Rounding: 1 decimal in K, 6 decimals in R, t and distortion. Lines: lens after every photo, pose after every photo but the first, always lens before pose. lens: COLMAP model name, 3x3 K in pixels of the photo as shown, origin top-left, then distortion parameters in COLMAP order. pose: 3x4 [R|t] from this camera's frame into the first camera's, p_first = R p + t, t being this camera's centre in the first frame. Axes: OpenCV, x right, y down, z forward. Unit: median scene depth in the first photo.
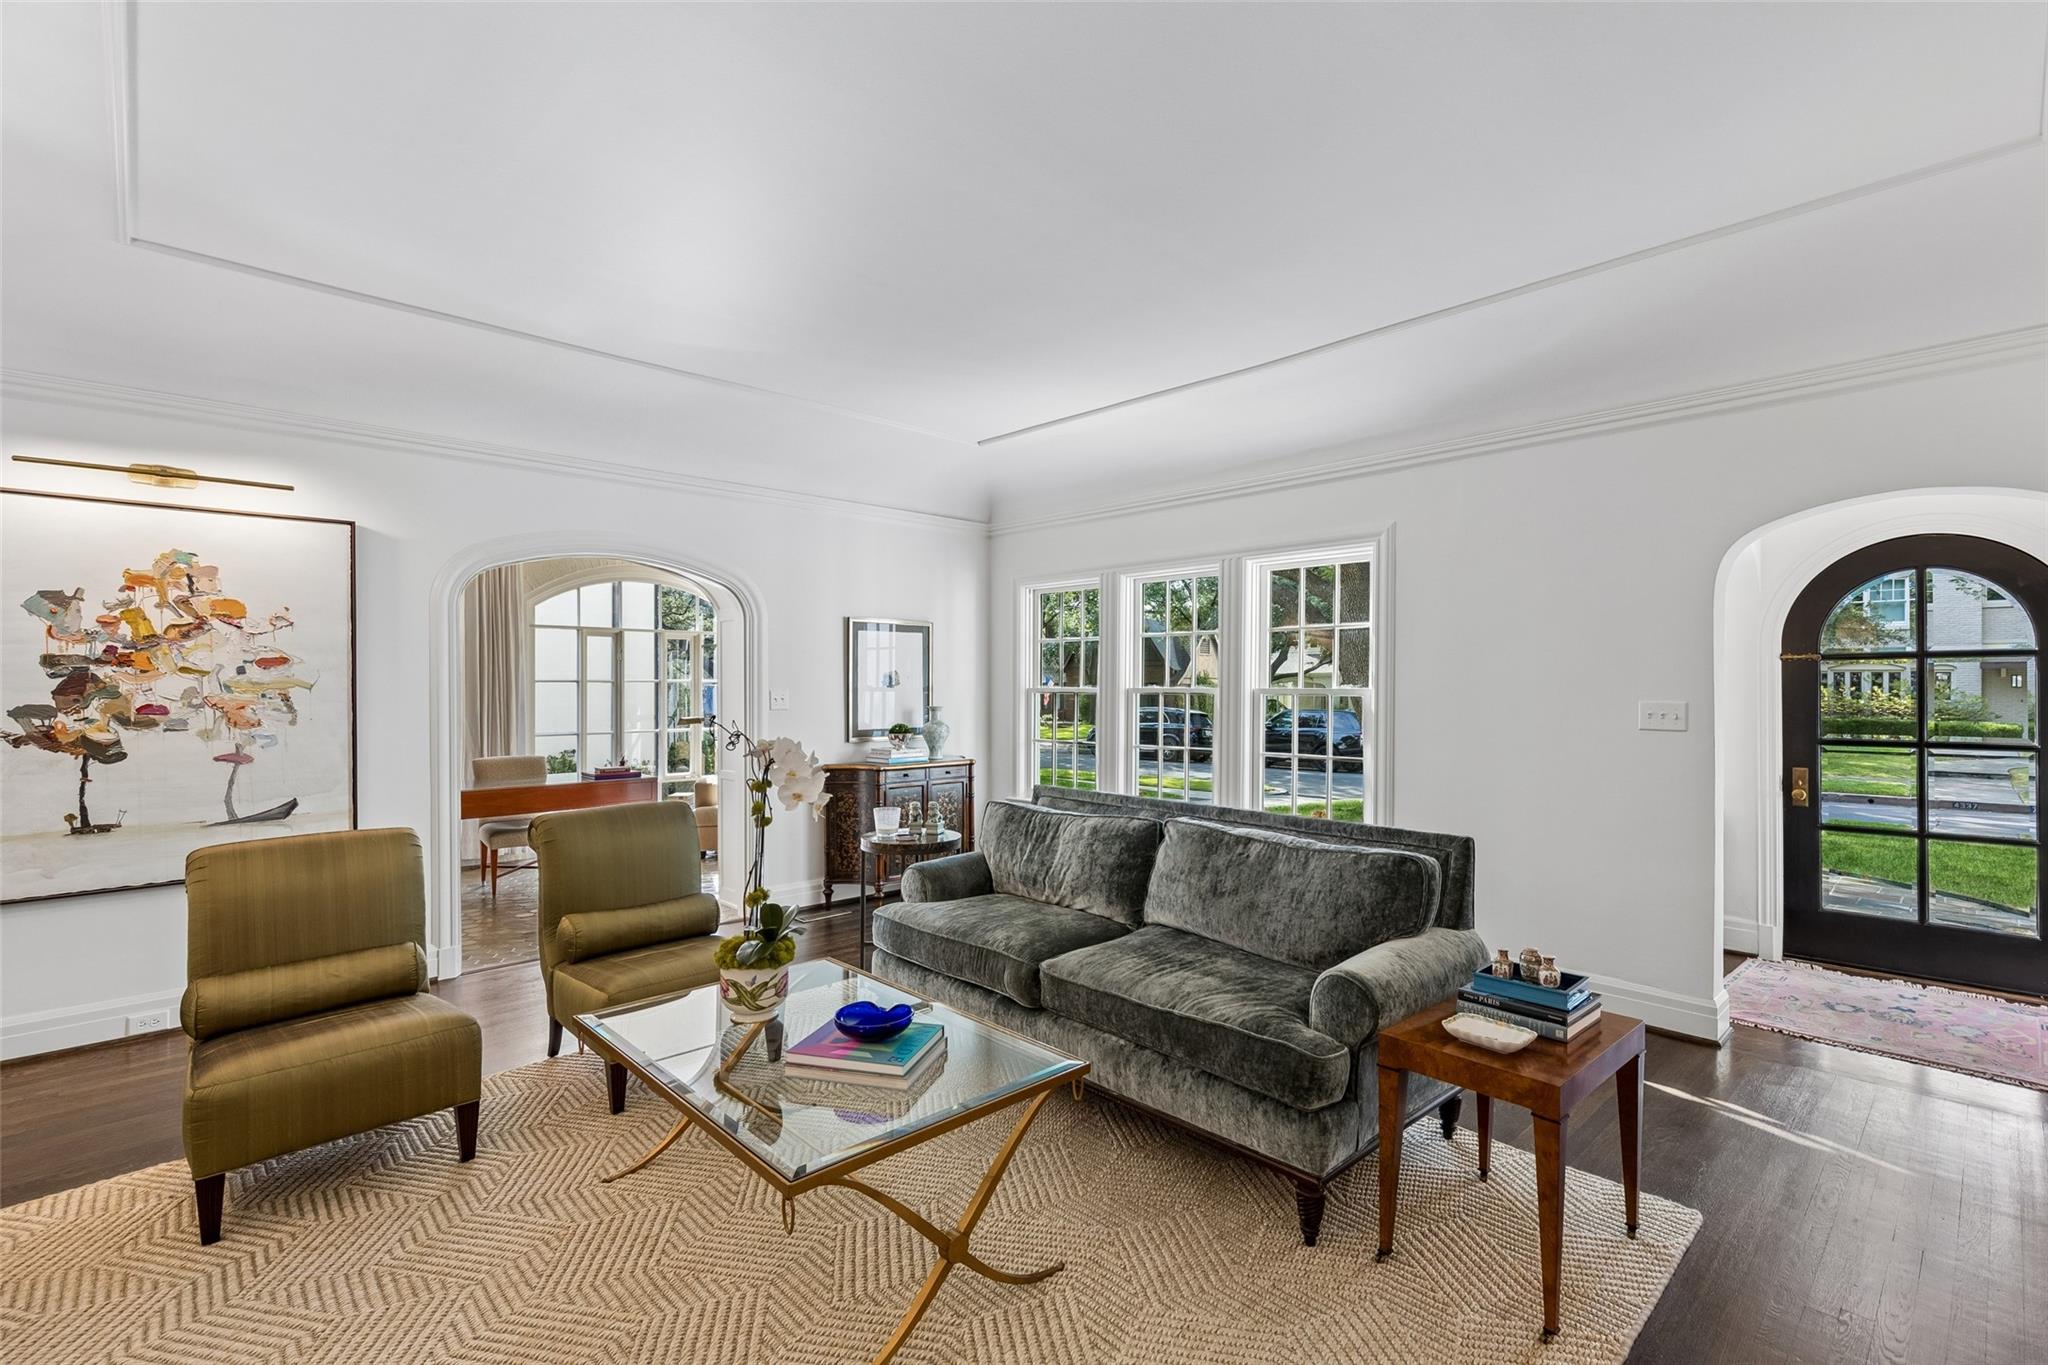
lens RADIAL K [[925.2, 0, 1024.7], [0, 925.2, 683.9], [0, 0, 1]] dist [-0.000281, -0.000037]
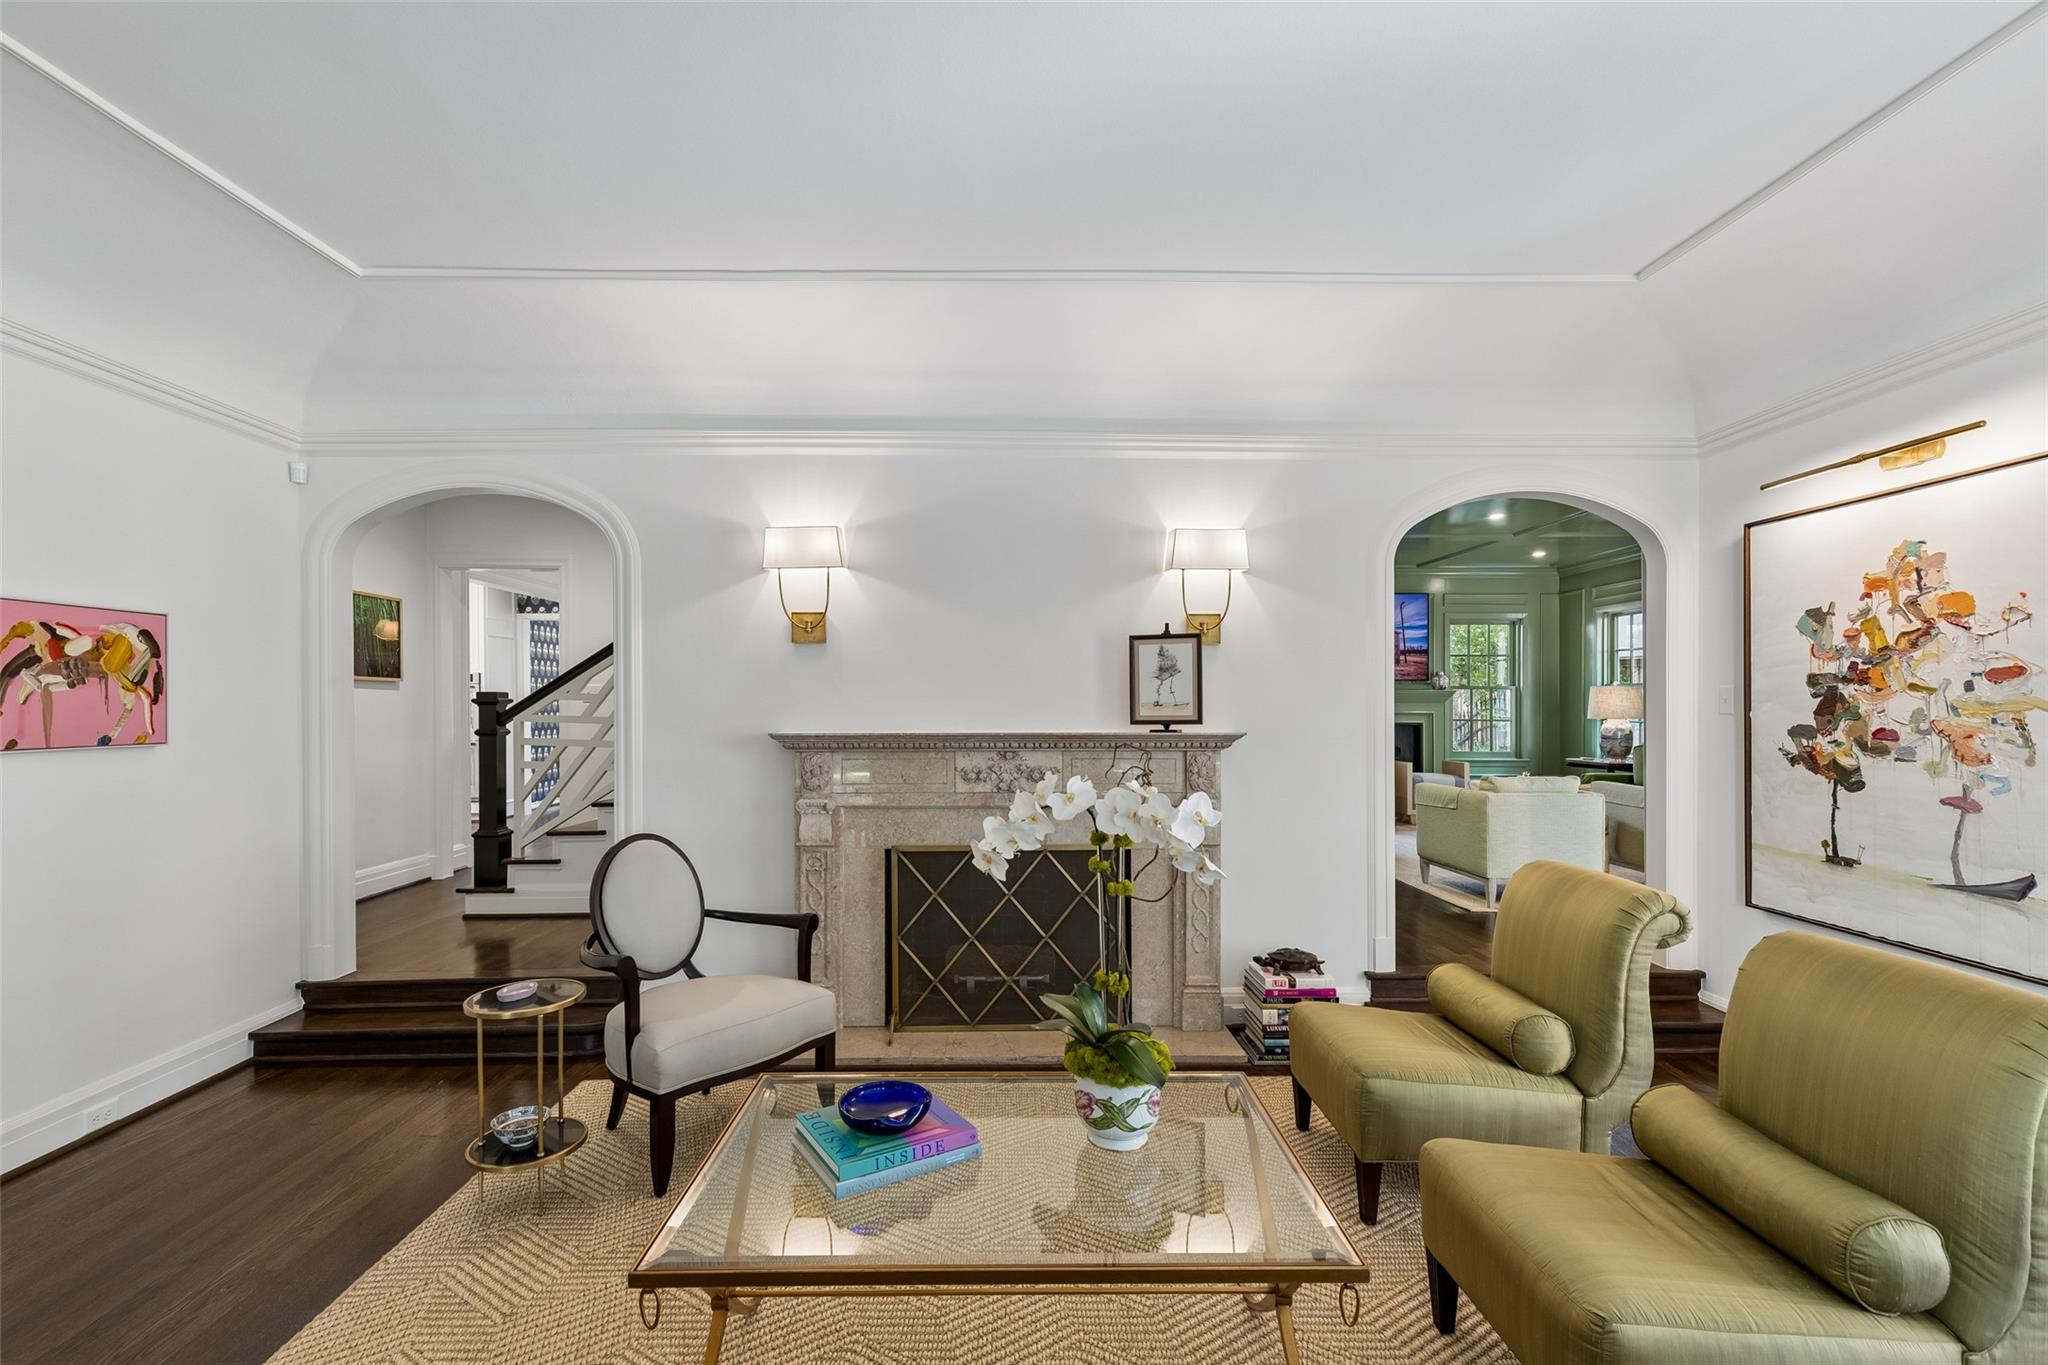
lens RADIAL K [[925.2, 0, 1022.7], [0, 925.2, 698.5], [0, 0, 1]] dist [-0.000281, -0.000037]
pose [[-0.673653, 0.000240, -0.739047, 0.220207], [0.002312, 0.999996, -0.001783, -0.005479], [0.739044, -0.002910, -0.673651, 0.980714]]
